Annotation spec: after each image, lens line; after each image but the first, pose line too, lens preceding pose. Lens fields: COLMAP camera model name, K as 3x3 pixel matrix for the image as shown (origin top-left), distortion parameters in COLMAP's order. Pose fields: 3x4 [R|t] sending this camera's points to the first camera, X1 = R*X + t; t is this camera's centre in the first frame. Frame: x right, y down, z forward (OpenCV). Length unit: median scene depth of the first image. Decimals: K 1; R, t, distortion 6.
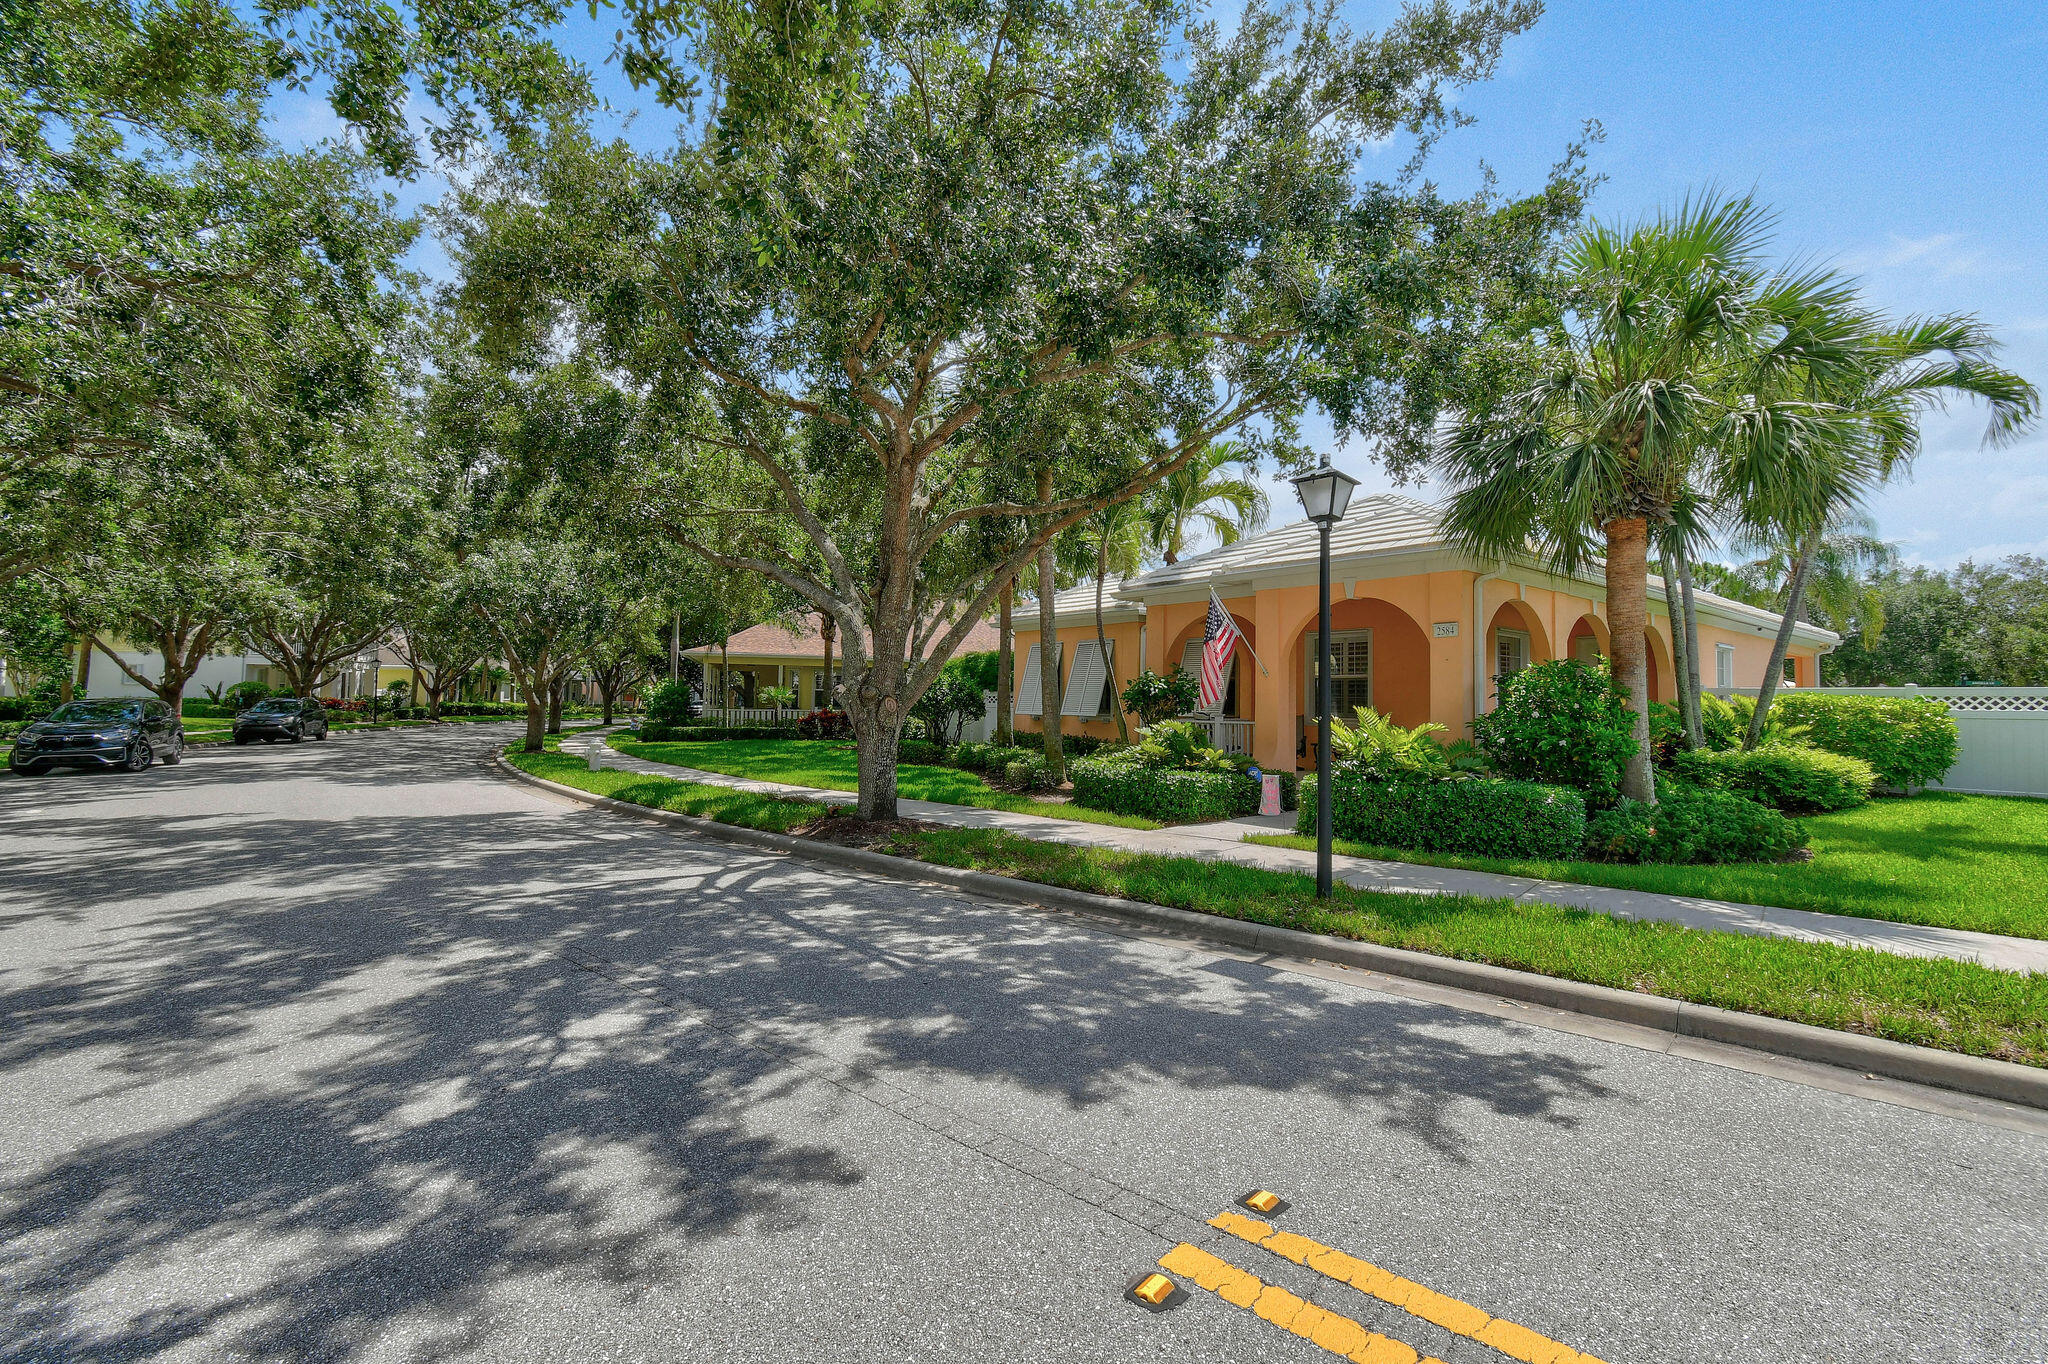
lens RADIAL K [[902.6, 0, 1024.2], [0, 902.6, 668.9], [0, 0, 1]] dist [0.011787, -0.000469]
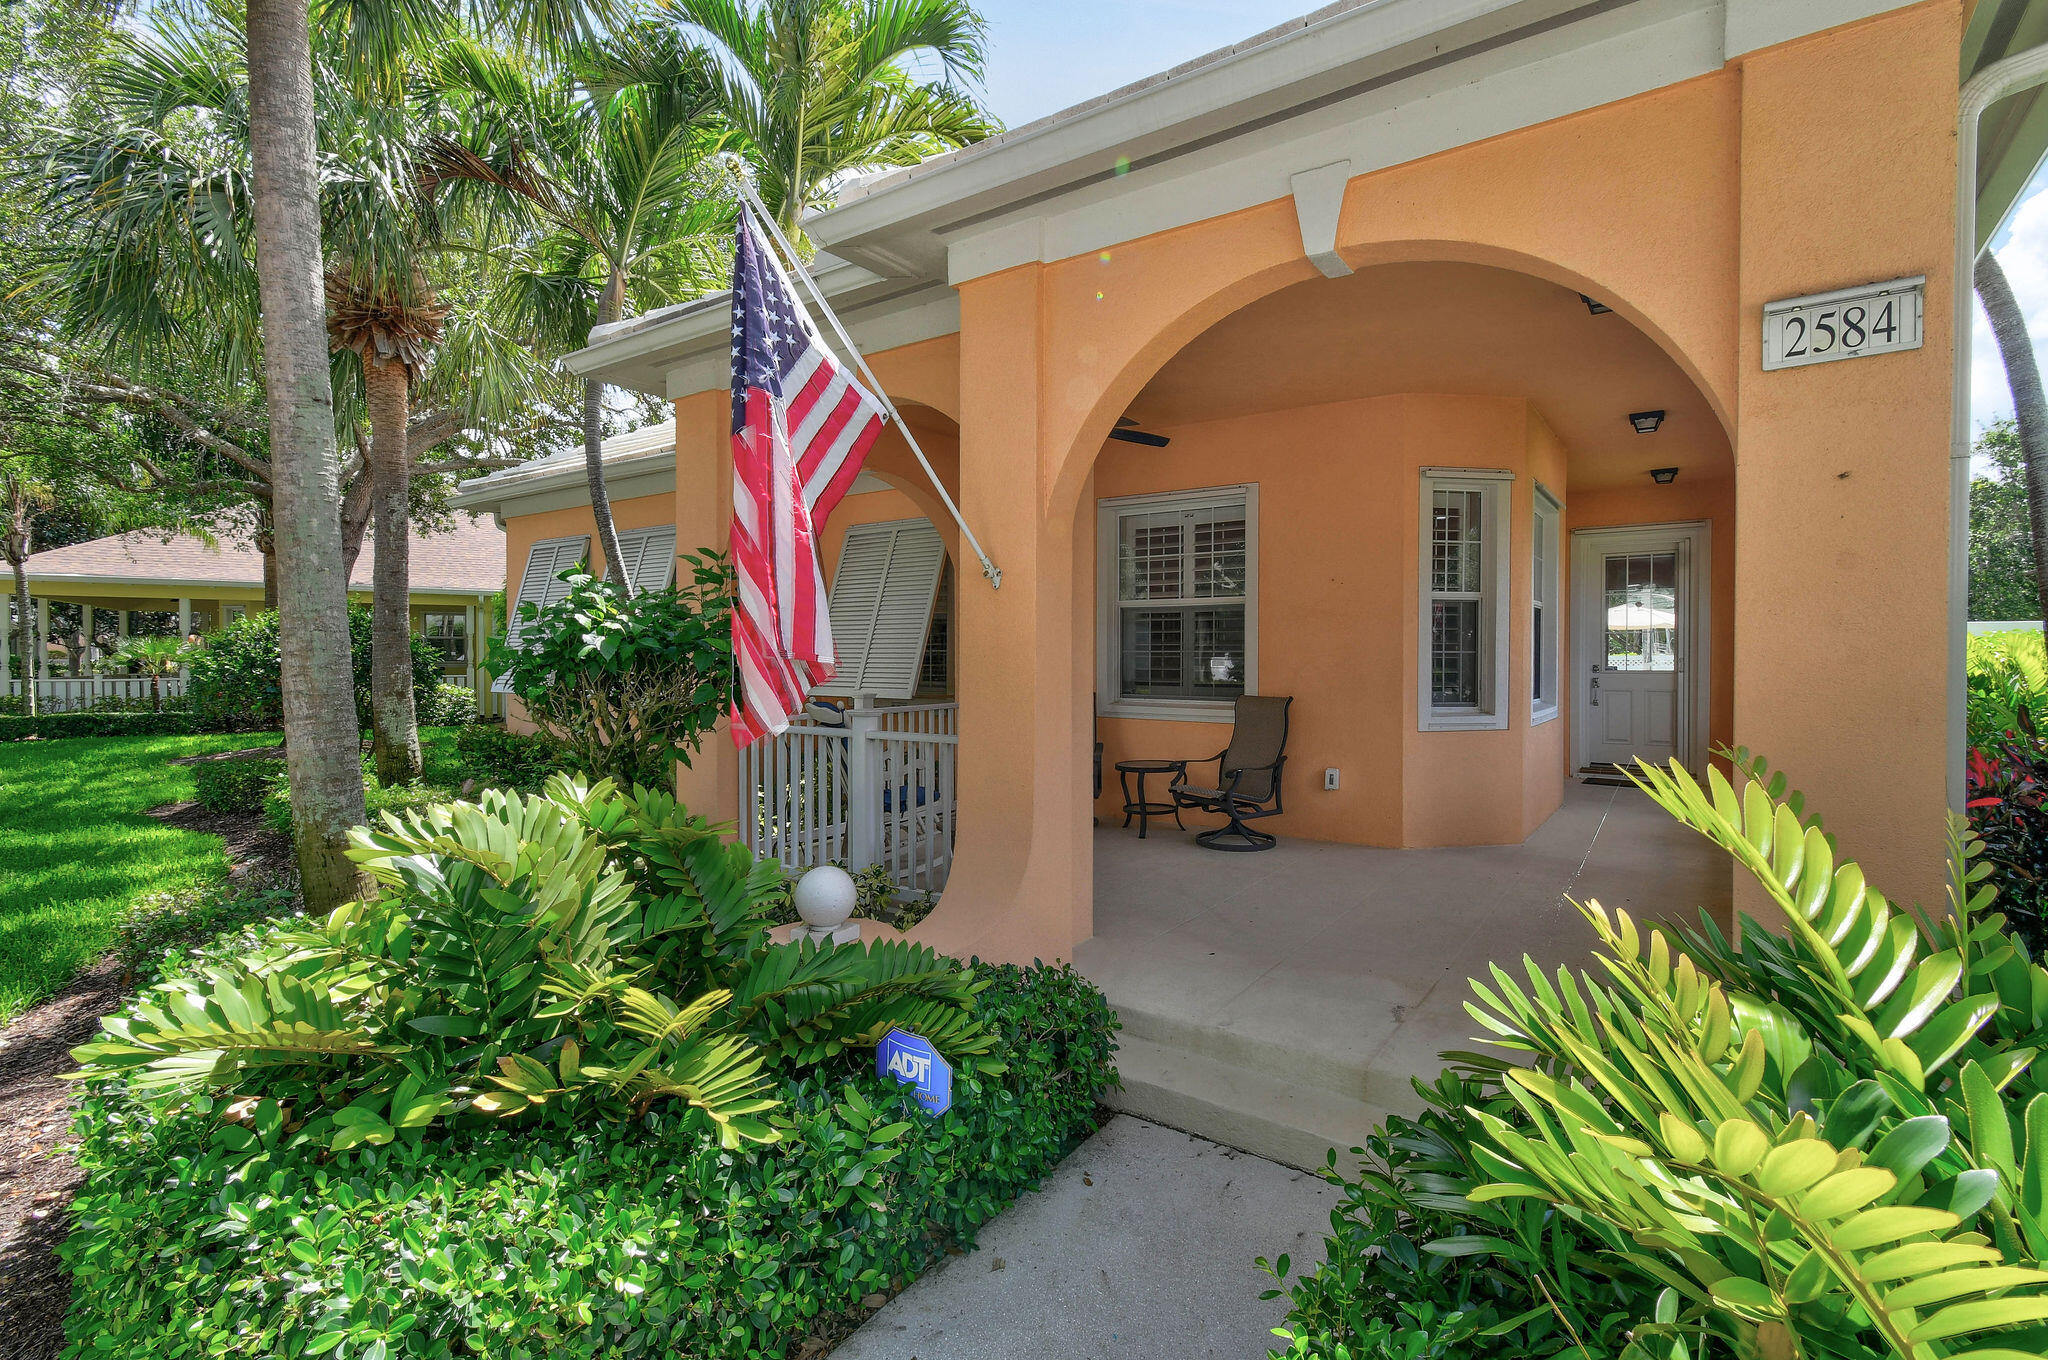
lens RADIAL K [[961.2, 0, 1027.7], [0, 961.2, 669.0], [0, 0, 1]] dist [0.019000, -0.000749]
pose [[0.965456, -0.016893, 0.260019, 0.206184], [0.002248, 0.998399, 0.056514, 0.017339], [-0.260557, -0.053977, 0.963948, 0.735919]]
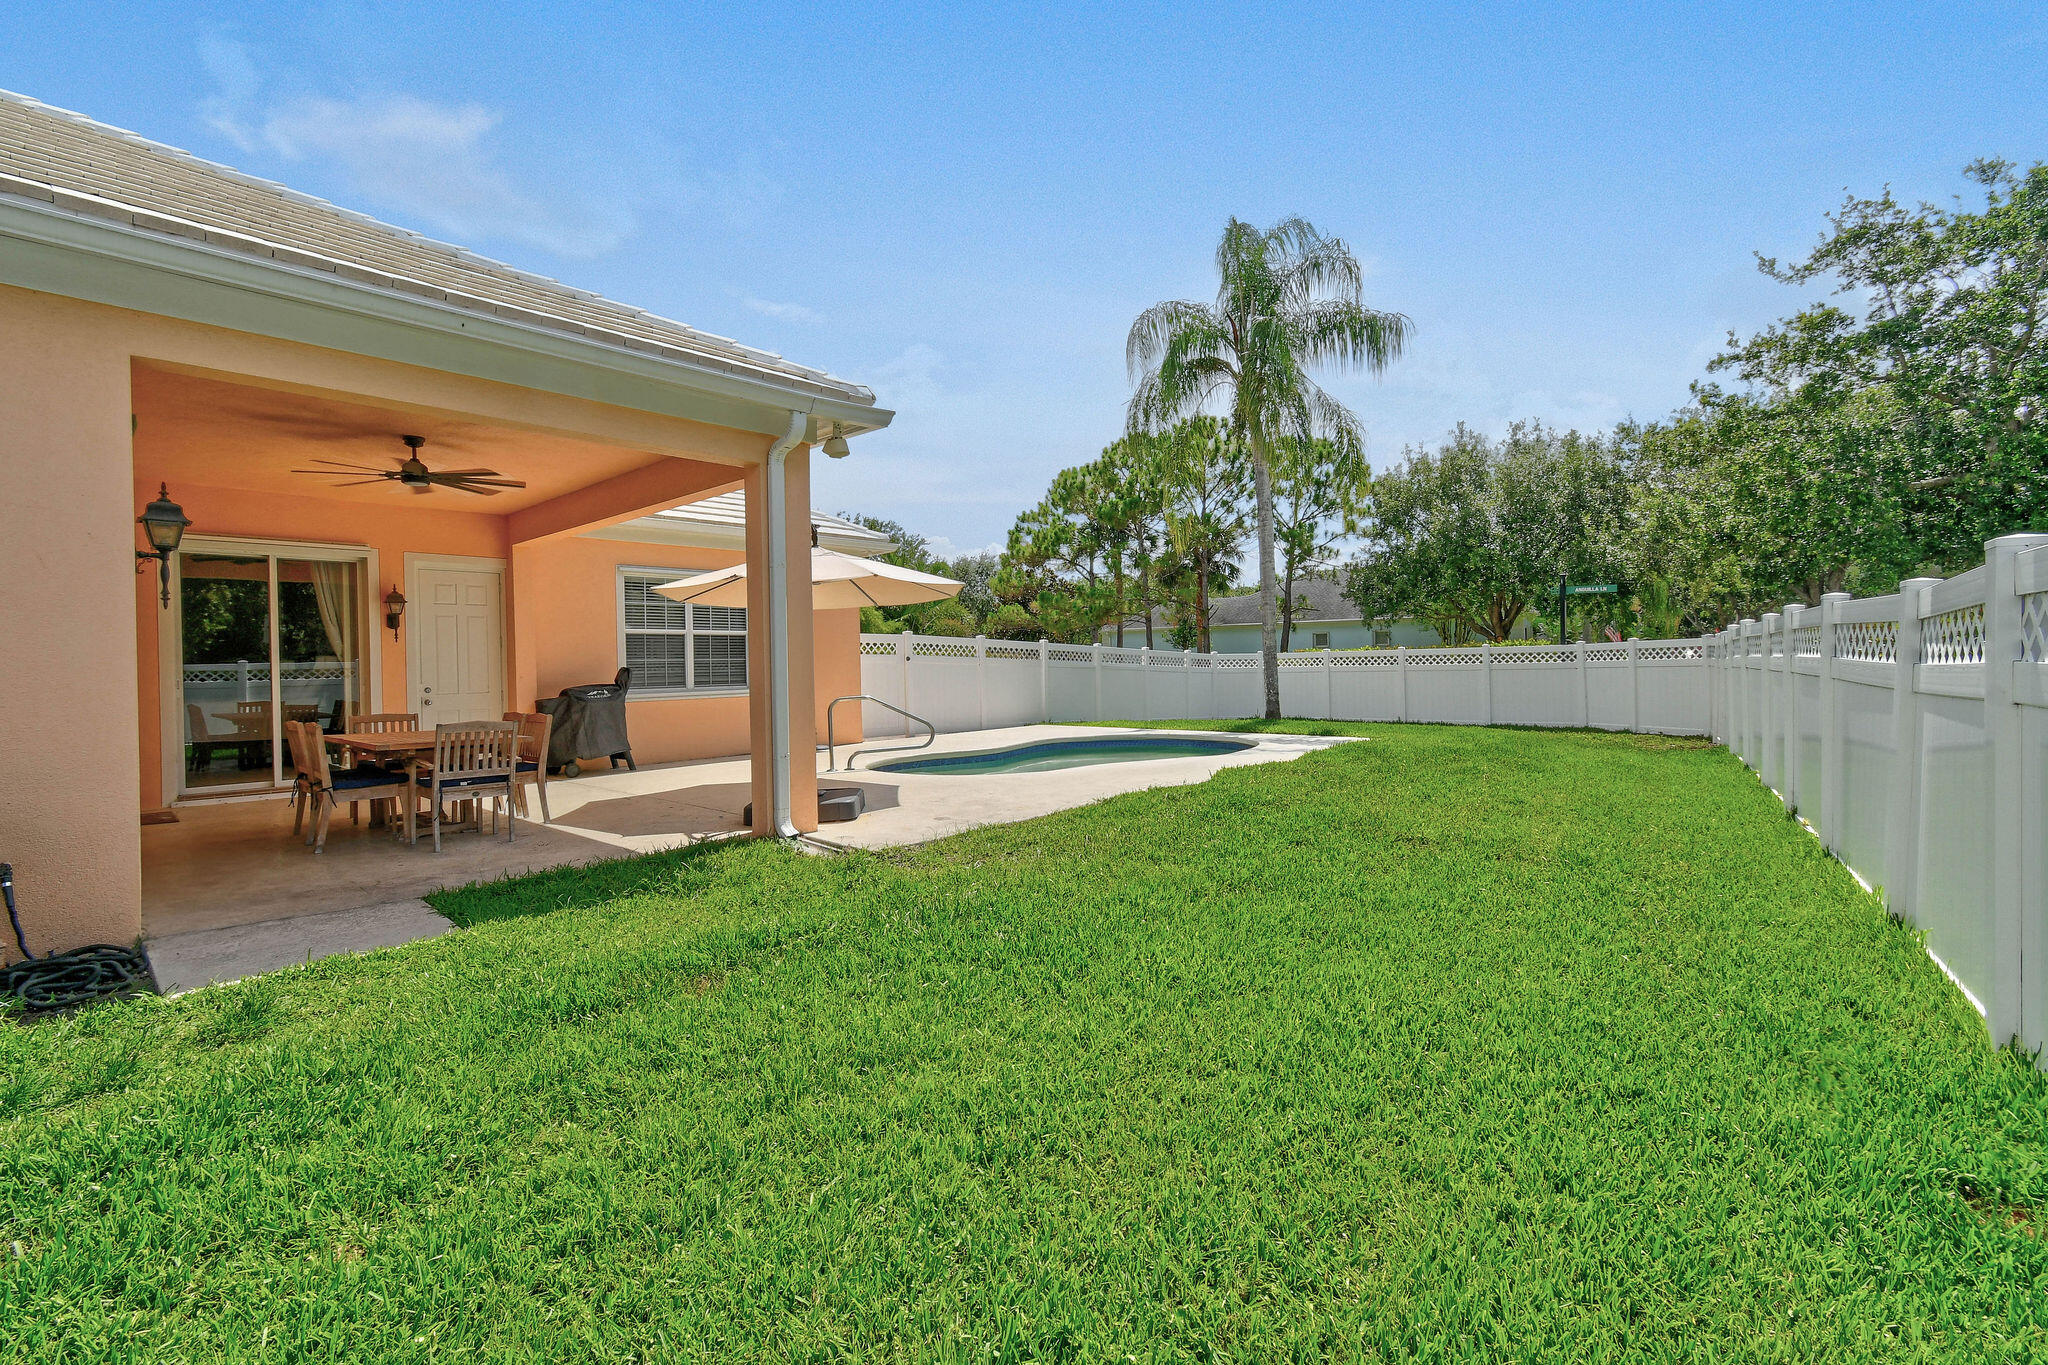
lens RADIAL K [[896.9, 0, 1027.6], [0, 896.9, 669.9], [0, 0, 1]] dist [0.010269, 0.000107]
pose [[0.990017, -0.035854, 0.136309, 1.676954], [0.029091, 0.998260, 0.051292, 0.070788], [-0.137911, -0.046815, 0.989338, 1.326290]]
